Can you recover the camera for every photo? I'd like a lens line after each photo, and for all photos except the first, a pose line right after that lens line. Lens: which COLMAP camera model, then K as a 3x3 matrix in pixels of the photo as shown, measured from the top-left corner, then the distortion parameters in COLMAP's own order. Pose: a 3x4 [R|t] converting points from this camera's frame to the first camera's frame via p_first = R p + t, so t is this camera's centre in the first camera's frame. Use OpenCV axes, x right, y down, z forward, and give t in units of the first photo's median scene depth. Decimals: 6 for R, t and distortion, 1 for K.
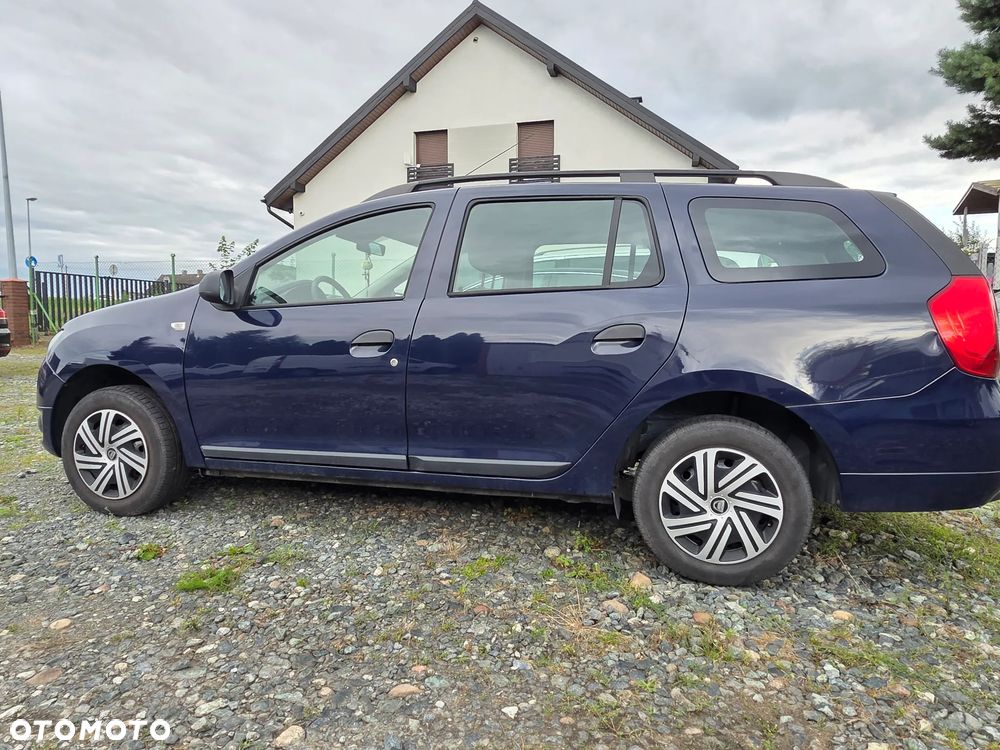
lens RADIAL K [[667.2, 0, 518.6], [0, 667.2, 374.9], [0, 0, 1]] dist [0.066521, -0.050532]
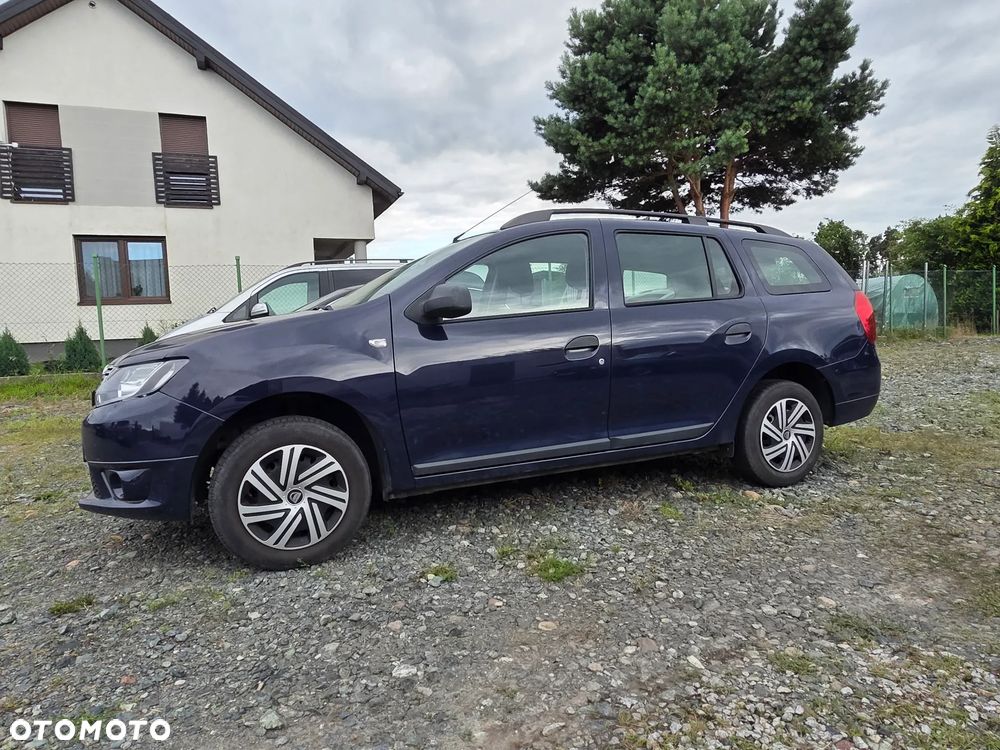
lens RADIAL K [[628.1, 0, 497.2], [0, 628.1, 362.5], [0, 0, 1]] dist [0.007852, -0.003912]
pose [[0.775708, -0.076950, 0.626384, -0.897126], [0.083899, 0.996303, 0.018494, -0.046200], [-0.625491, 0.038207, 0.779295, 0.214451]]
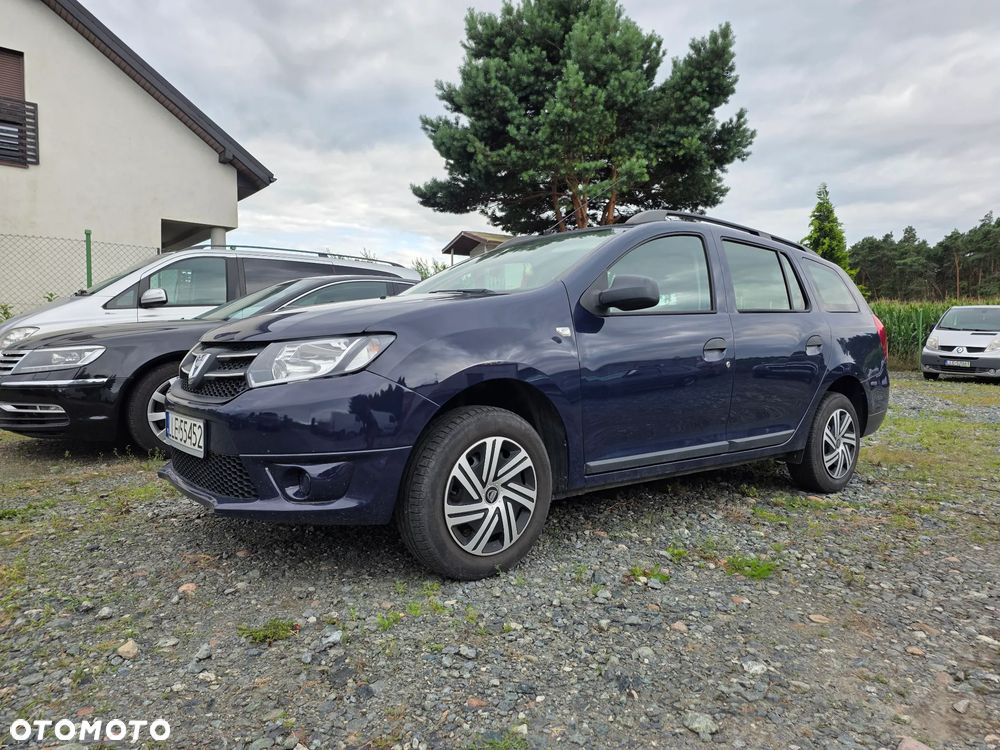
lens RADIAL K [[667.2, 0, 506.1], [0, 667.2, 367.6], [0, 0, 1]] dist [0.066521, -0.050532]
pose [[0.574236, -0.031148, 0.818097, -1.216952], [0.039218, 0.999175, 0.010514, -0.034680], [-0.817750, 0.026047, 0.574984, 0.555186]]
